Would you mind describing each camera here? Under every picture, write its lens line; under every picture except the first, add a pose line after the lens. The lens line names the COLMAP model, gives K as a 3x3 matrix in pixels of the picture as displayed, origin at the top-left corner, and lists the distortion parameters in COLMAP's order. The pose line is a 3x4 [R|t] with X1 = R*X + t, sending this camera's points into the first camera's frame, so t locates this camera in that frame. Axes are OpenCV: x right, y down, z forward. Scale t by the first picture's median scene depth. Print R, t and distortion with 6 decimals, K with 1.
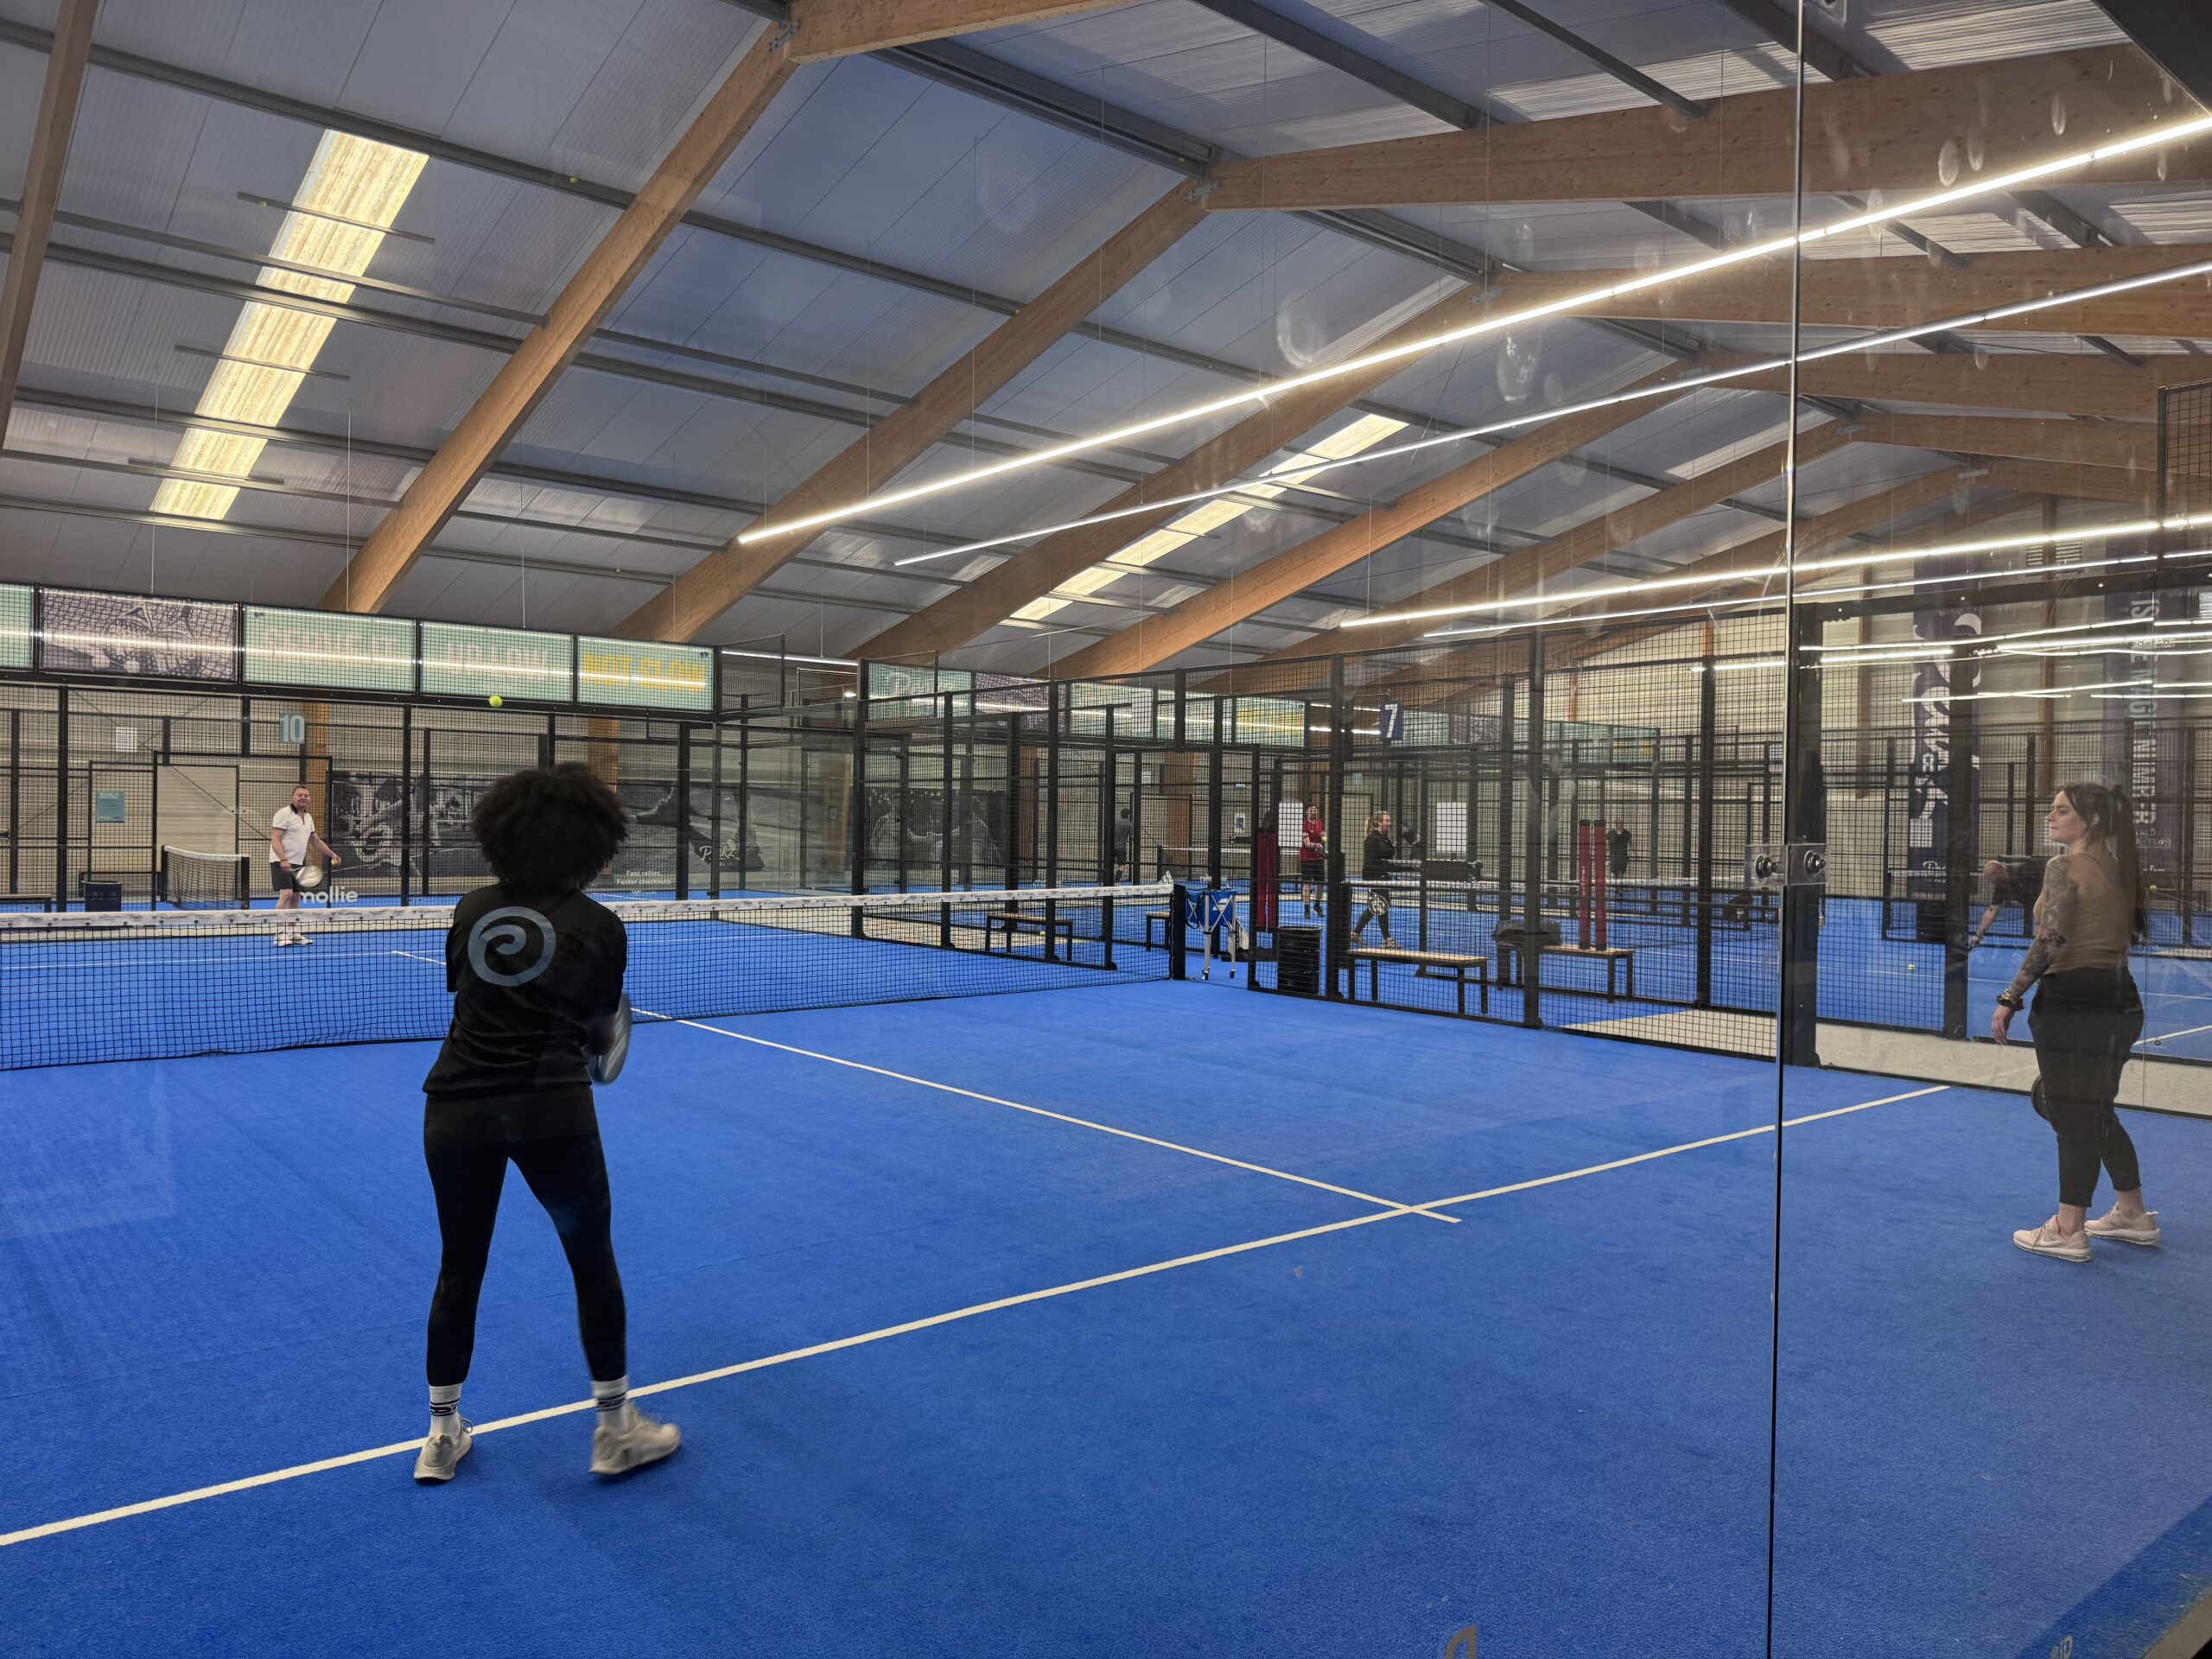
lens RADIAL K [[1567.3, 0, 1108.9], [0, 1567.3, 841.7], [0, 0, 1]] dist [0.061908, -0.069001]
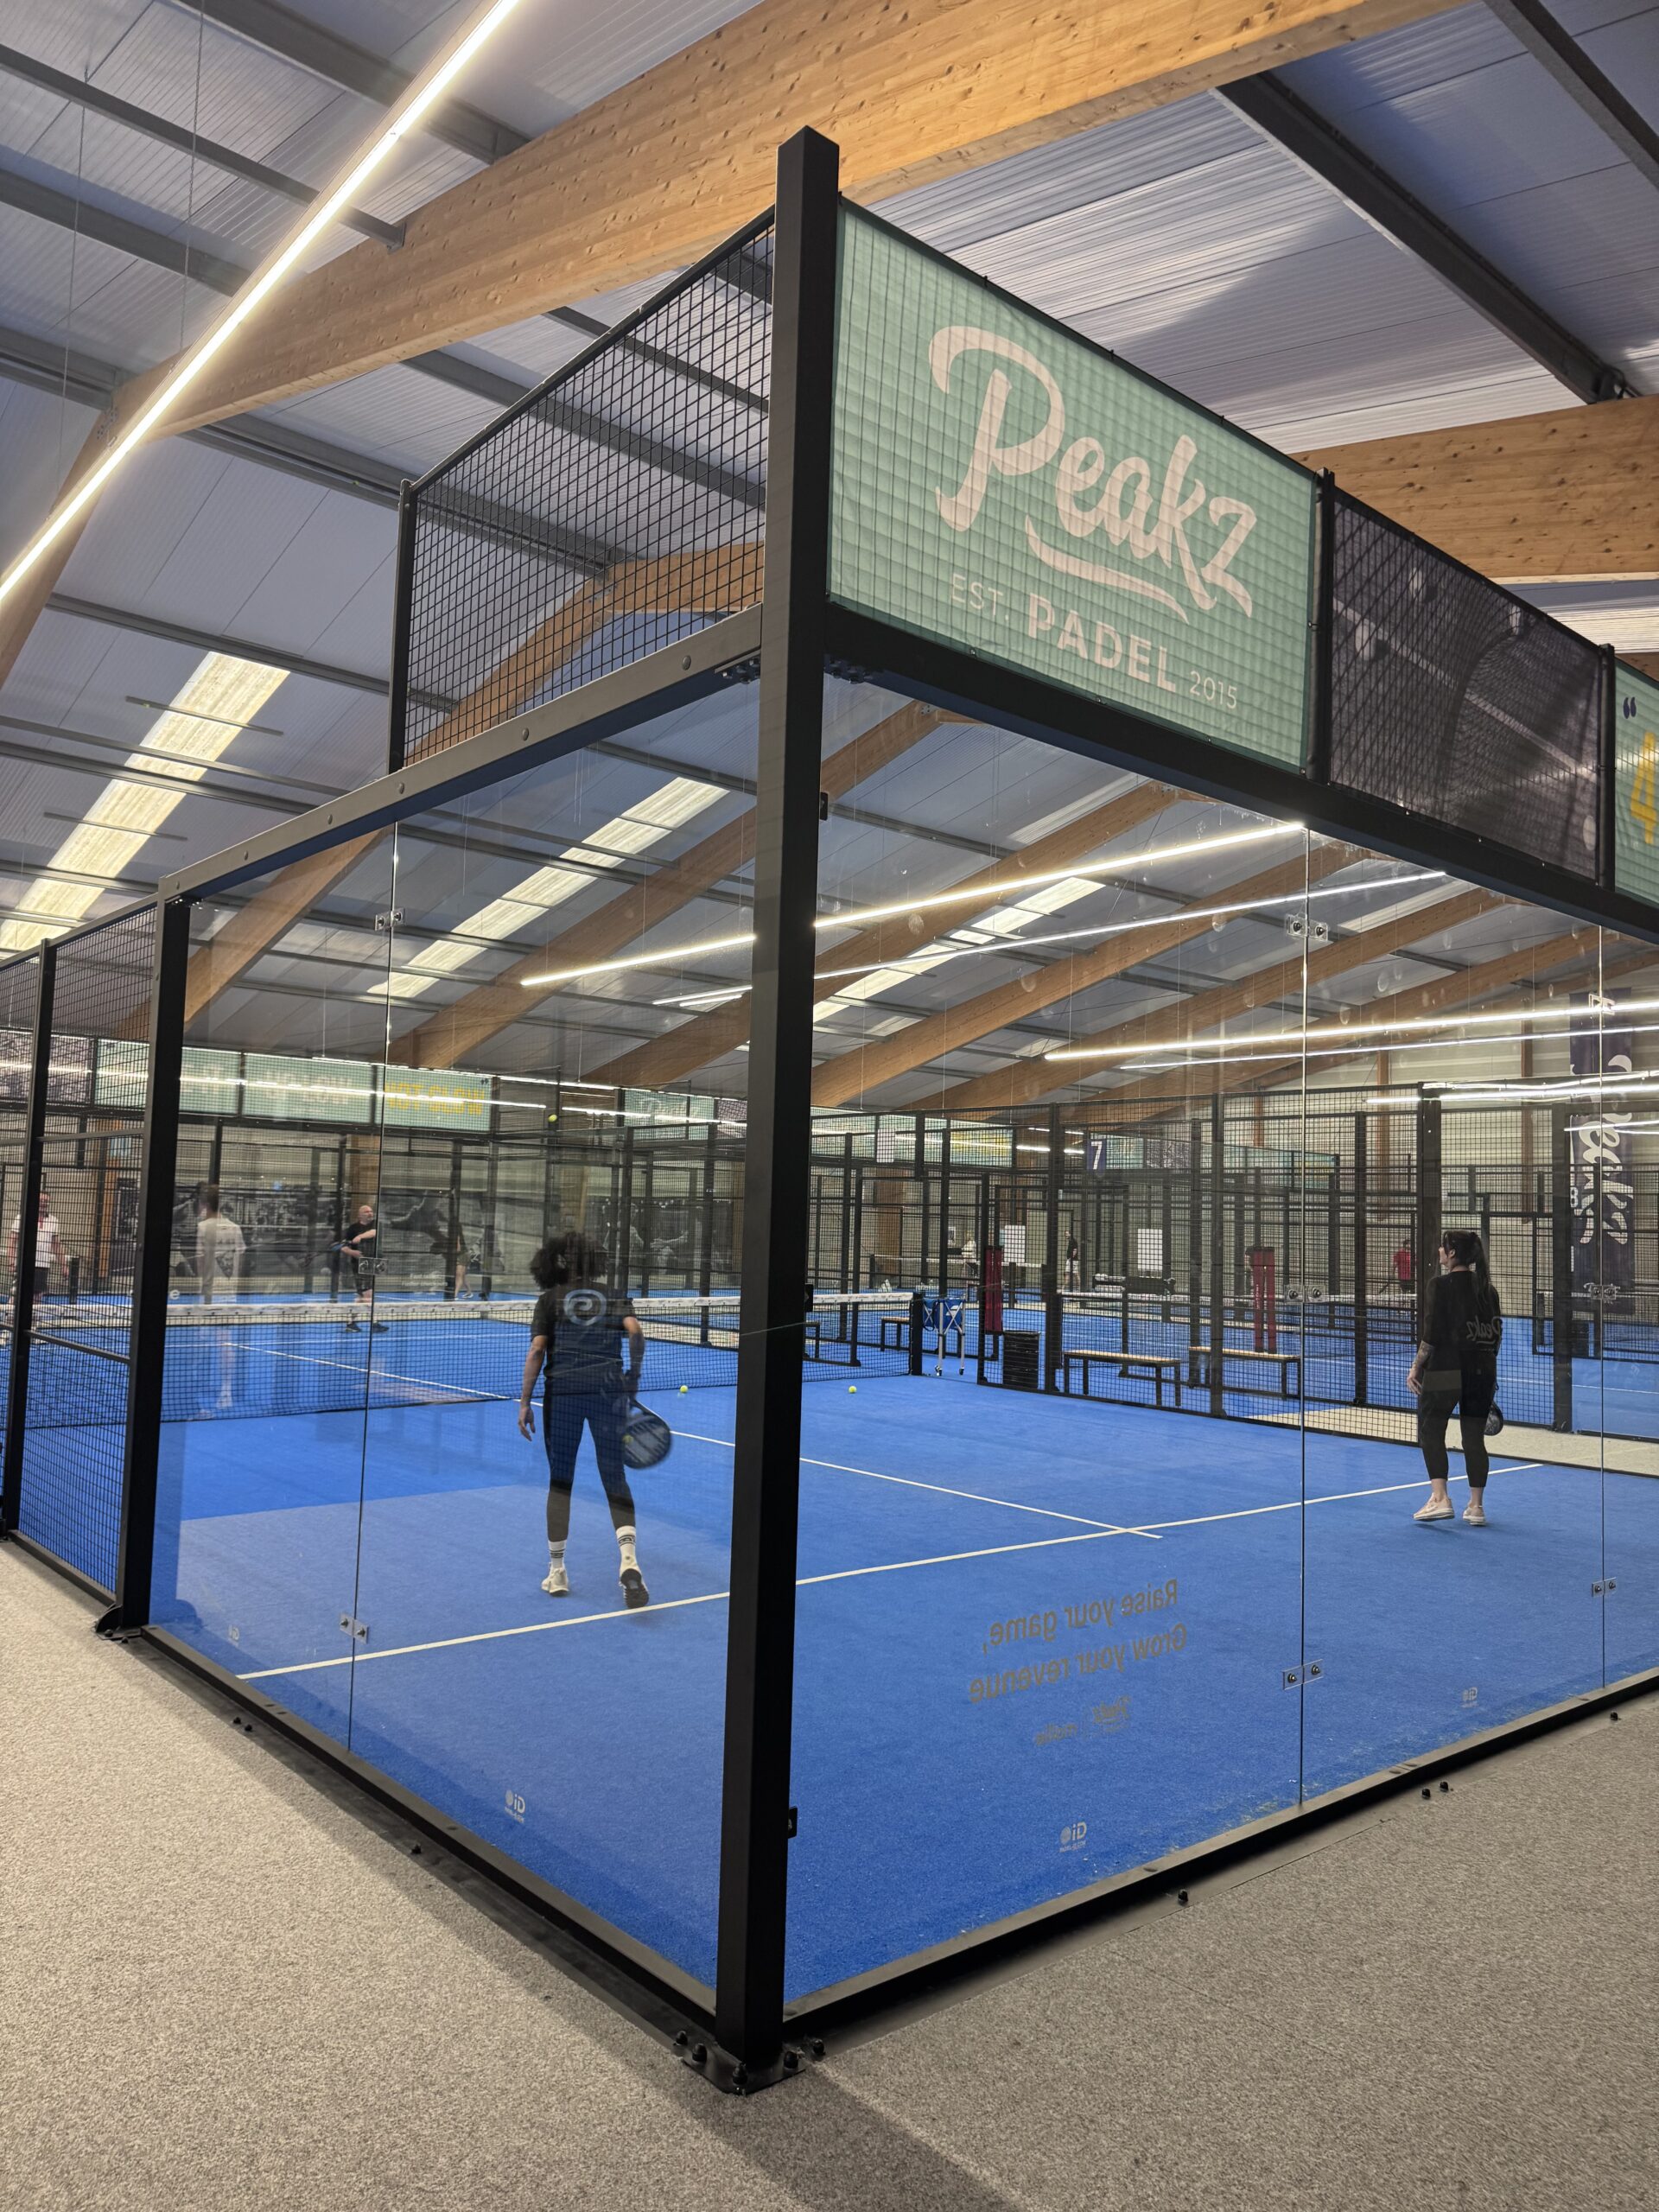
lens RADIAL K [[1548.0, 0, 829.4], [0, 1548.0, 1098.3], [0, 0, 1]] dist [0.134719, -0.194777]
pose [[0.999768, 0.016077, 0.014367, -0.032456], [-0.014625, 0.995269, -0.096050, -0.004231], [-0.015843, 0.095818, 0.995273, -0.138344]]
